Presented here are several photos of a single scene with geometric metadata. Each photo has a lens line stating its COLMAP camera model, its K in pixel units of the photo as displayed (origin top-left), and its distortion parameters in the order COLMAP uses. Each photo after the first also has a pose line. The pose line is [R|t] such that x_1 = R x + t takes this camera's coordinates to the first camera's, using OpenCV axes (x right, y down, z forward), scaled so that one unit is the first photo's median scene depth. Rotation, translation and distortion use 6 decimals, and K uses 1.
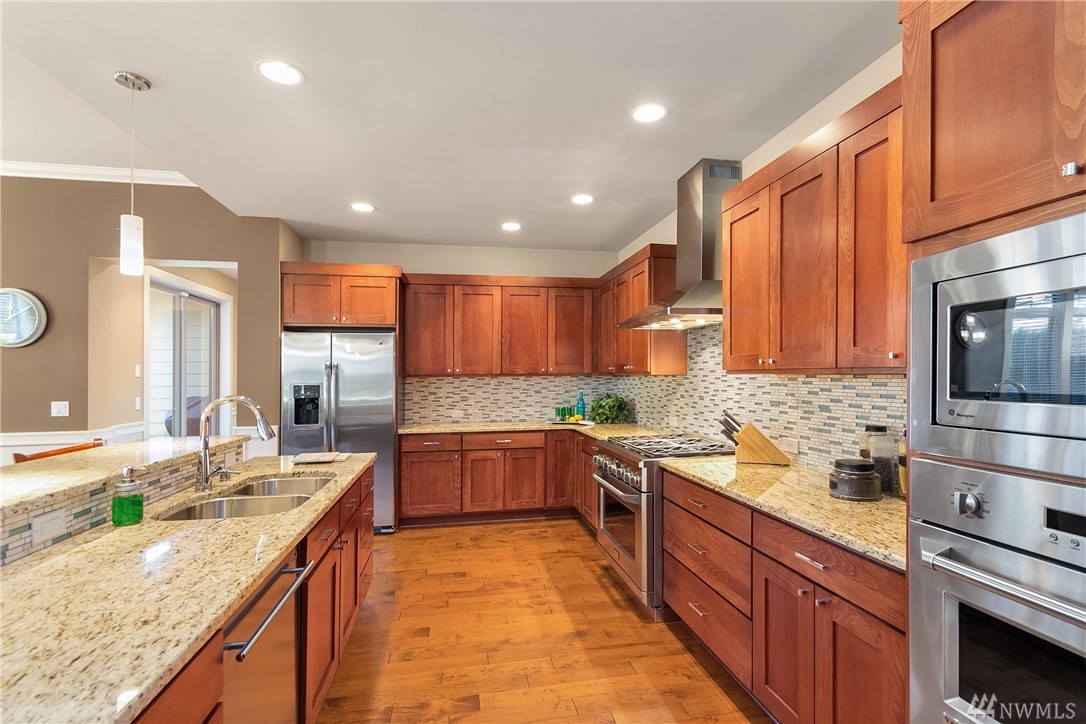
lens RADIAL K [[504.5, 0, 548.4], [0, 504.5, 384.6], [0, 0, 1]] dist [0.001822, 0.000784]
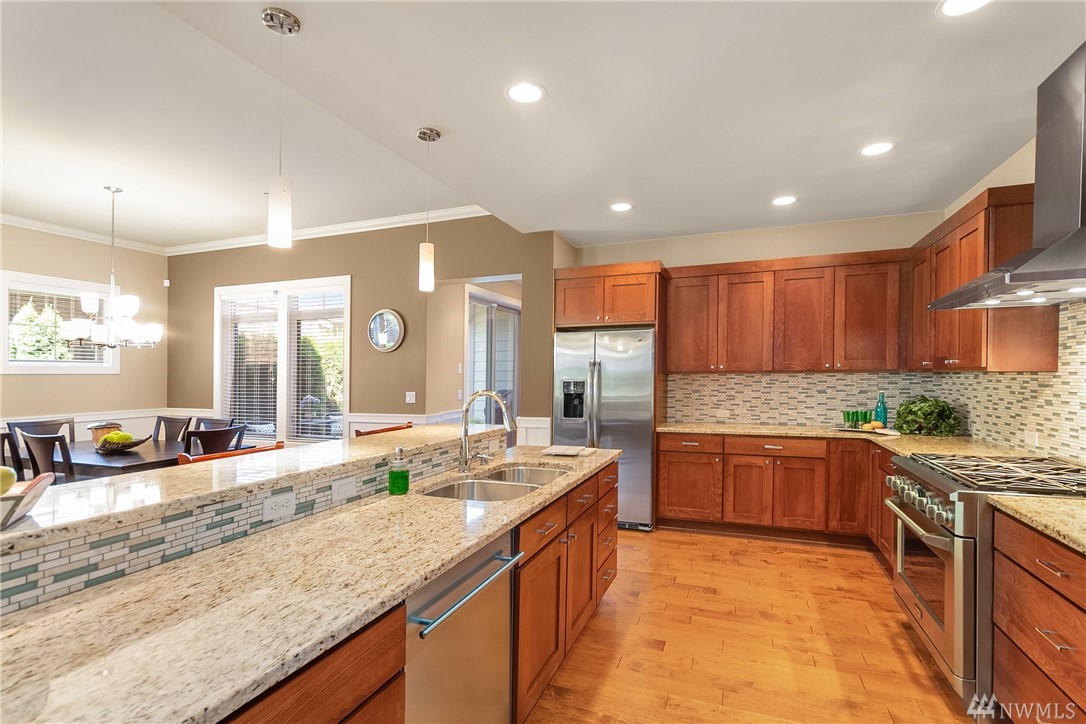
lens RADIAL K [[504.2, 0, 554.8], [0, 504.2, 378.4], [0, 0, 1]] dist [0.003564, 0.001261]
pose [[0.852822, 0.006481, -0.522162, 0.049247], [-0.009461, 0.999951, -0.003041, -0.001247], [0.522117, 0.007533, 0.852841, 0.060066]]
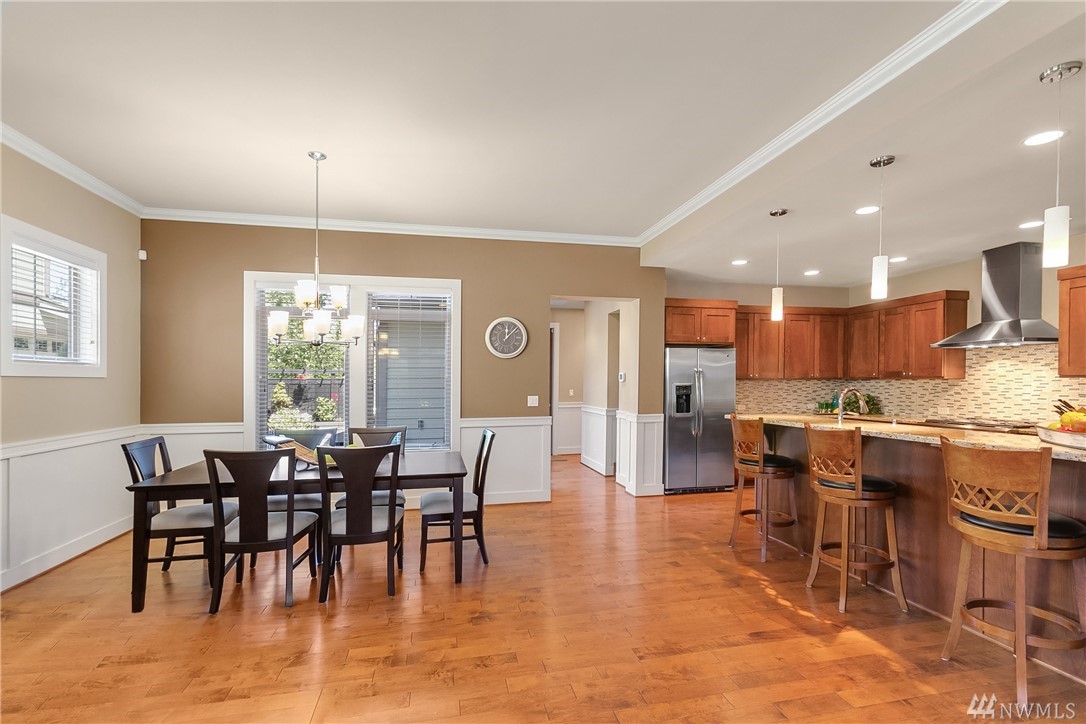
lens RADIAL K [[504.5, 0, 548.4], [0, 504.5, 384.6], [0, 0, 1]] dist [0.001822, 0.000784]
pose [[0.999592, 0.002395, 0.028474, -0.906360], [-0.002048, 0.999923, -0.012203, 0.017145], [-0.028501, 0.012140, 0.999520, -0.408813]]
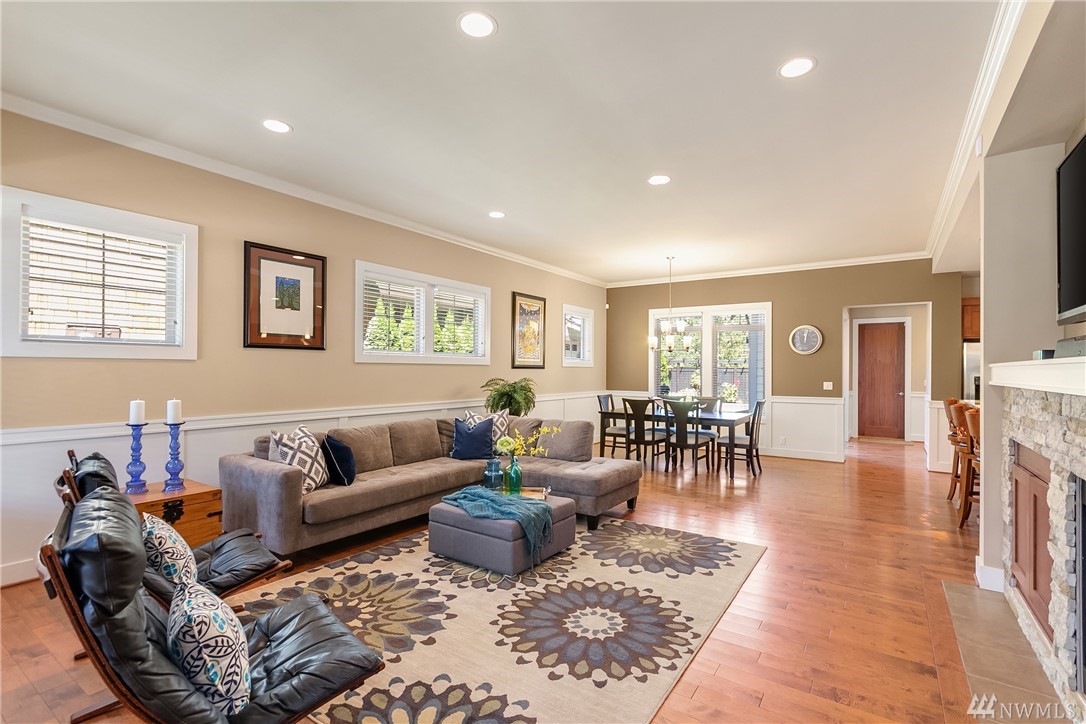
lens RADIAL K [[504.5, 0, 548.4], [0, 504.5, 384.6], [0, 0, 1]] dist [0.001822, 0.000784]
pose [[0.704121, 0.032740, -0.709325, -0.330162], [-0.024153, 0.999463, 0.022155, 0.024283], [0.709669, 0.001532, 0.704533, -1.069036]]
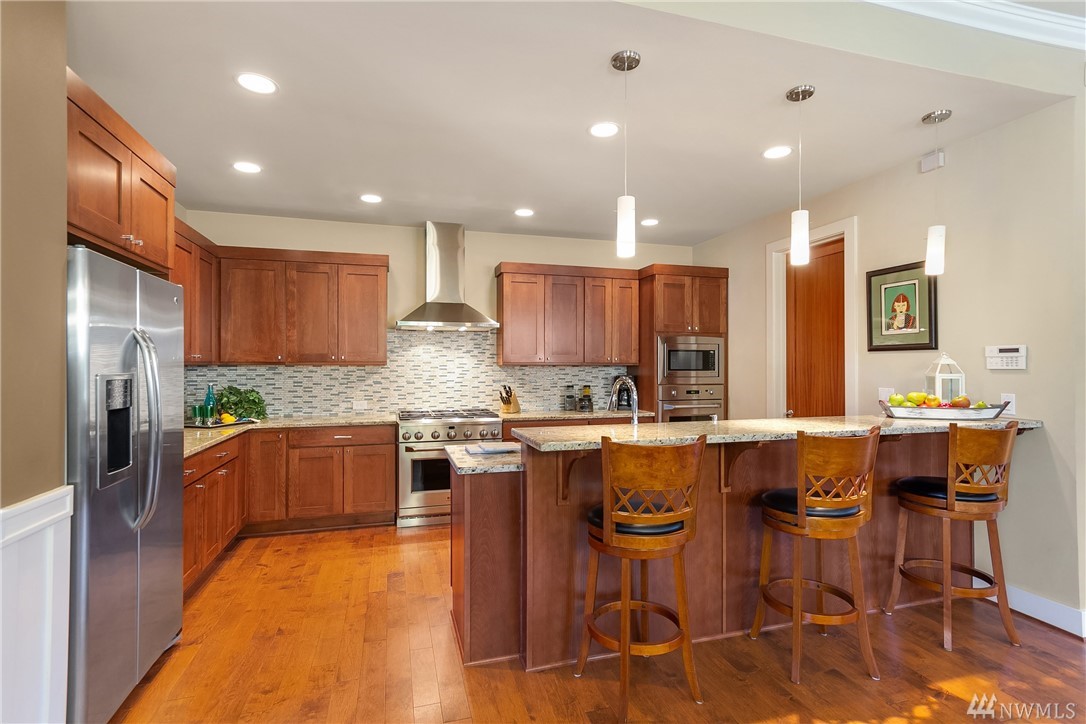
lens RADIAL K [[536.6, 0, 540.6], [0, 536.6, 376.5], [0, 0, 1]] dist [0.000718, 0.000328]
pose [[-0.092970, -0.012328, 0.995593, -0.993391], [0.018397, 0.999731, 0.014098, -0.002480], [-0.995499, 0.019626, -0.092718, 0.682198]]
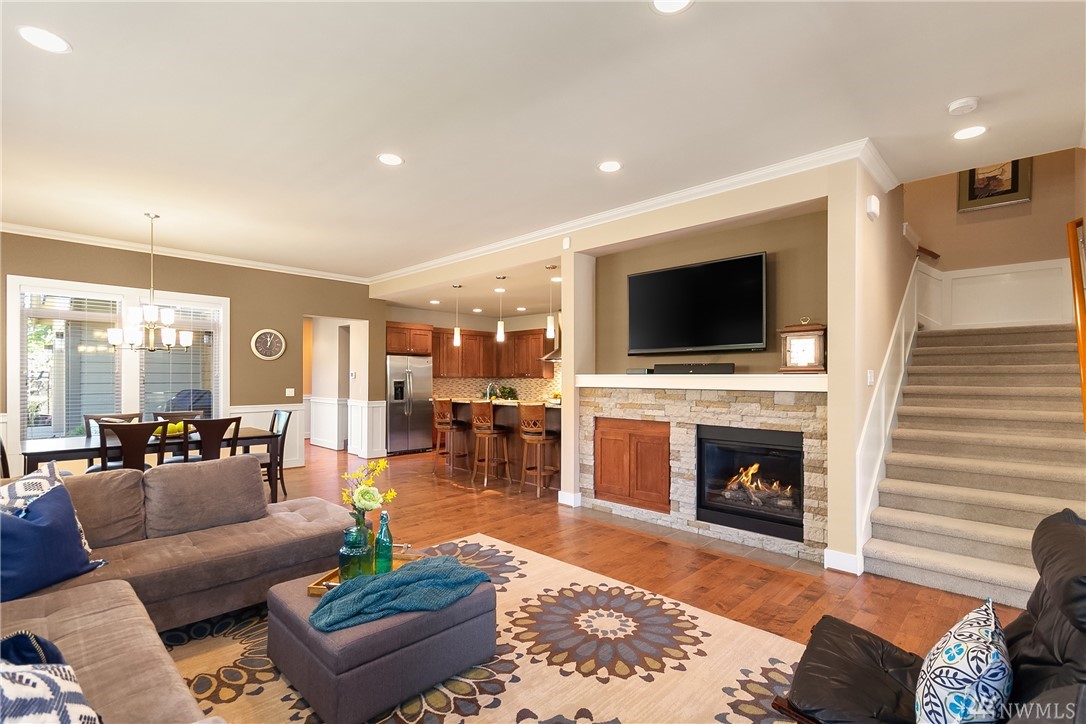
lens RADIAL K [[503.8, 0, 536.1], [0, 503.8, 416.3], [0, 0, 1]] dist [-0.000794, -0.000113]
pose [[0.822397, -0.032668, 0.567975, -1.215923], [0.000055, 0.998355, 0.057342, 0.027009], [-0.568914, -0.047126, 0.821046, -1.056665]]
